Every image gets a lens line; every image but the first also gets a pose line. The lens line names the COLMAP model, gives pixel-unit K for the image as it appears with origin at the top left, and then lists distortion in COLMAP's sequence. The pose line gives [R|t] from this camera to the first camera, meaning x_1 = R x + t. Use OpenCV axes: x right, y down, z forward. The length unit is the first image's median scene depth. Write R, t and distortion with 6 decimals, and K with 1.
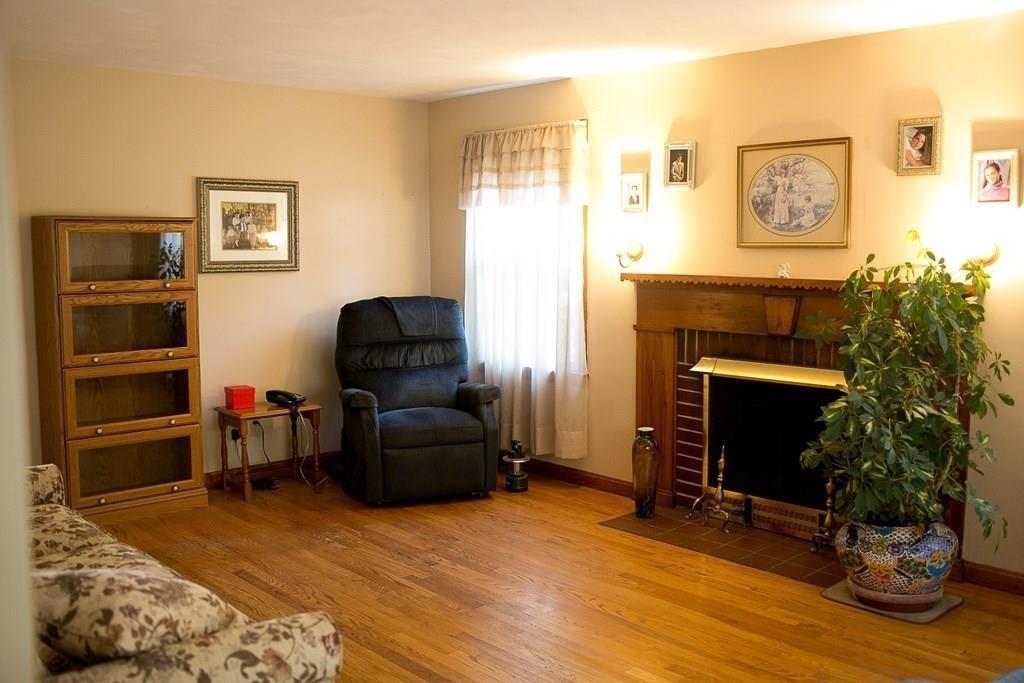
lens RADIAL K [[992.7, 0, 506.7], [0, 992.7, 338.0], [0, 0, 1]] dist [-0.058082, 0.000000]
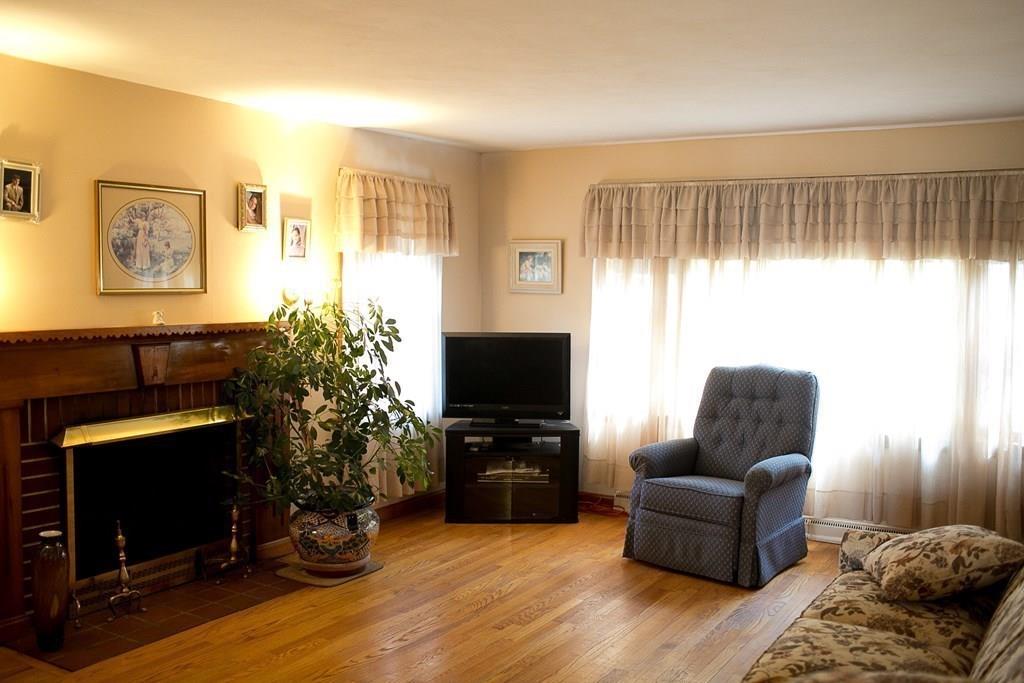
lens RADIAL K [[992.7, 0, 507.2], [0, 992.7, 343.9], [0, 0, 1]] dist [-0.058082, 0.000000]
pose [[-0.285989, -0.058402, 0.956452, -0.734583], [0.088600, 0.992253, 0.087081, -0.095706], [-0.954128, 0.109646, -0.278599, 0.937881]]
